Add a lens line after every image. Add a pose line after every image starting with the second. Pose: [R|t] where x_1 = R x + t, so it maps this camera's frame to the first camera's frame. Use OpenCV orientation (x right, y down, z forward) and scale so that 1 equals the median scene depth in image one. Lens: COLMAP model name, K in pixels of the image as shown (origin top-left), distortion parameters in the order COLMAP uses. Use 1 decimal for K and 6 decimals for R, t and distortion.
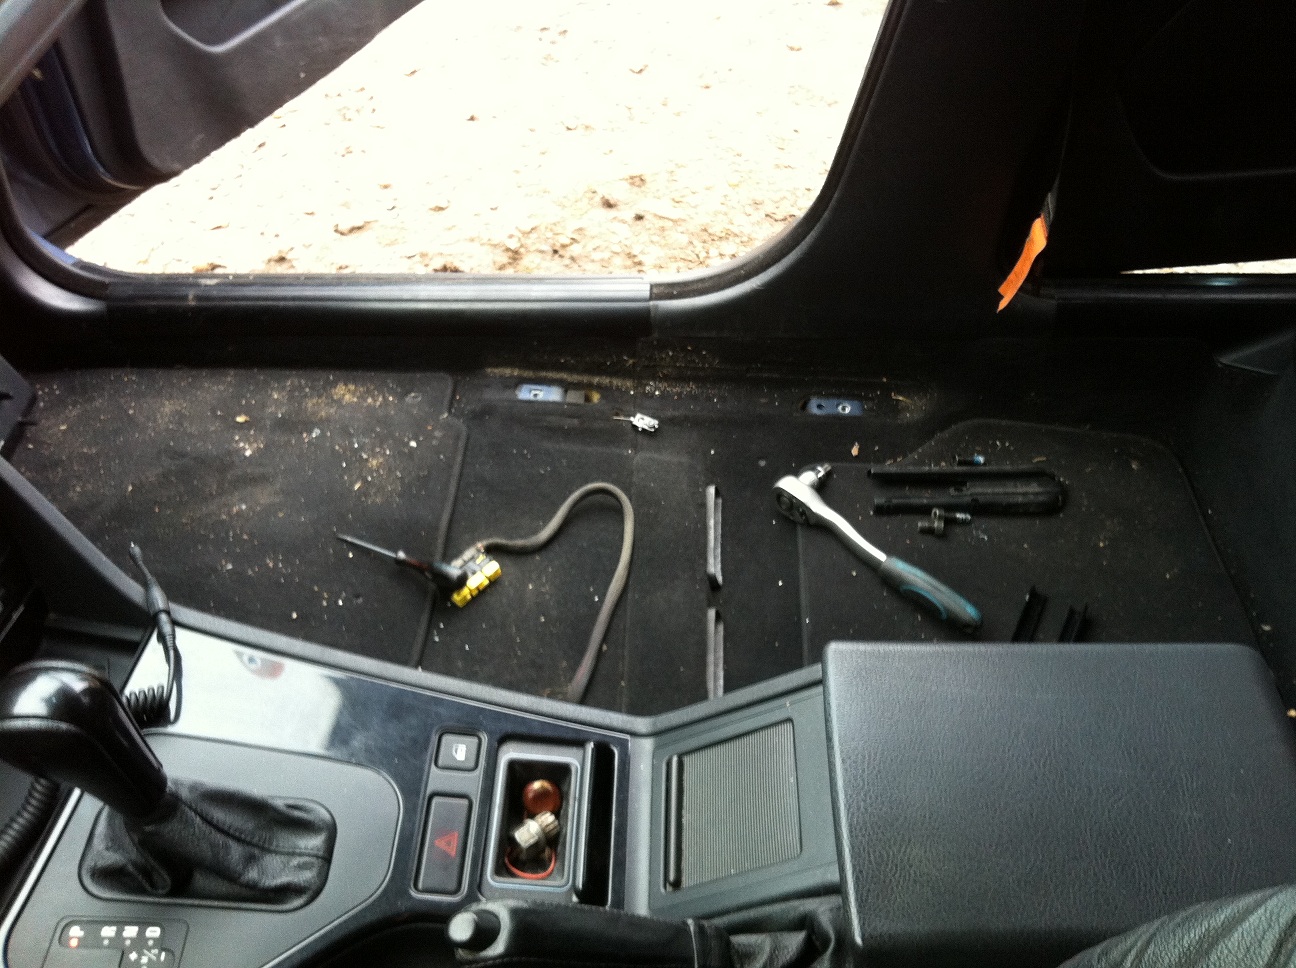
lens RADIAL K [[1206.8, 0, 681.9], [0, 1206.8, 486.3], [0, 0, 1]] dist [0.067825, -0.179225]
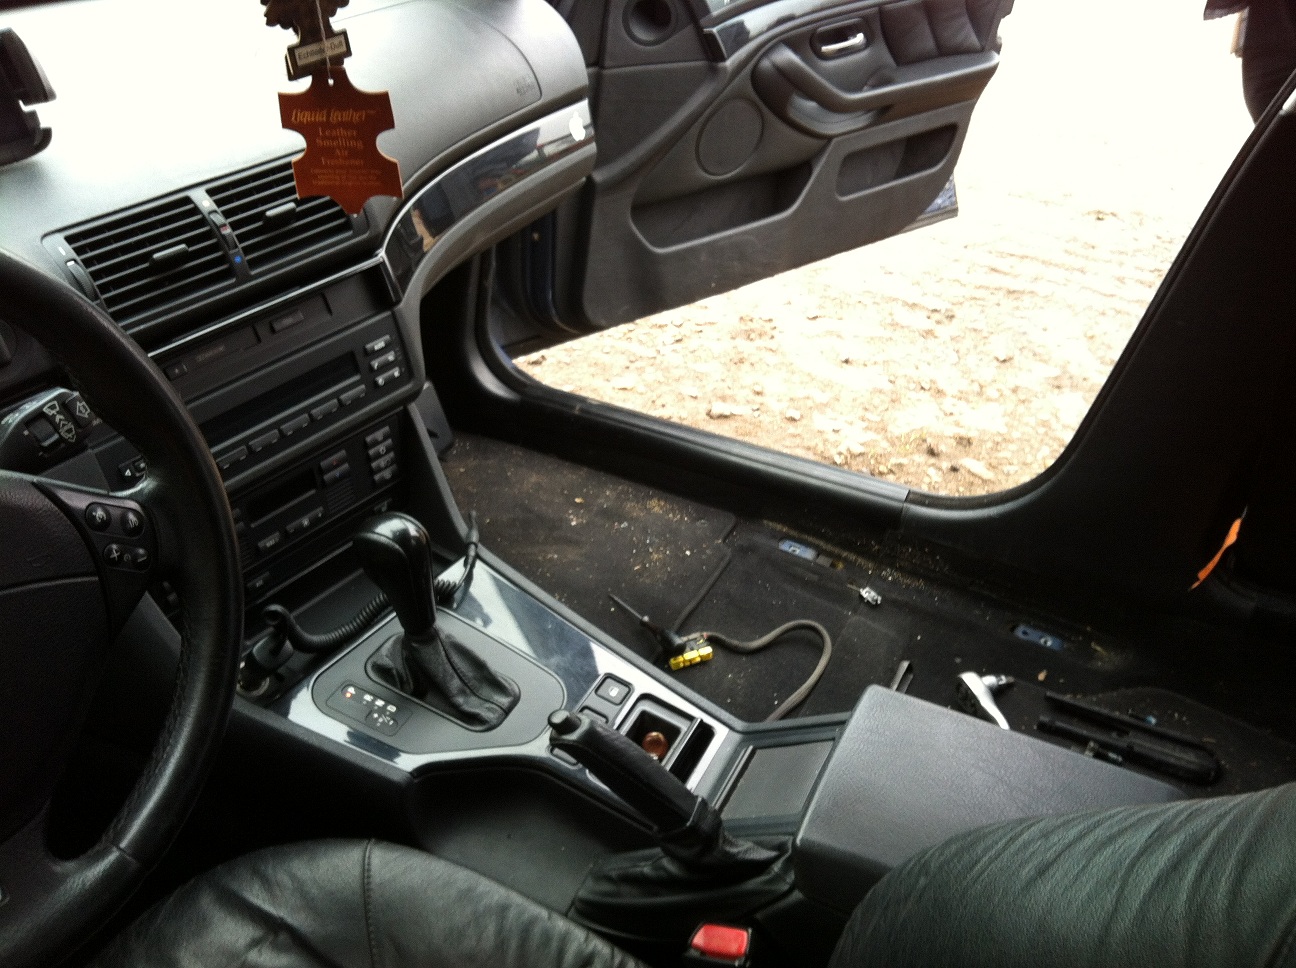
lens RADIAL K [[1196.7, 0, 648.0], [0, 1196.7, 484.0], [0, 0, 1]] dist [0.060417, -0.289309]
pose [[0.900295, 0.271162, -0.340501, 0.147306], [-0.339821, 0.926691, -0.160517, 0.111835], [0.272013, 0.260223, 0.926441, -0.200395]]
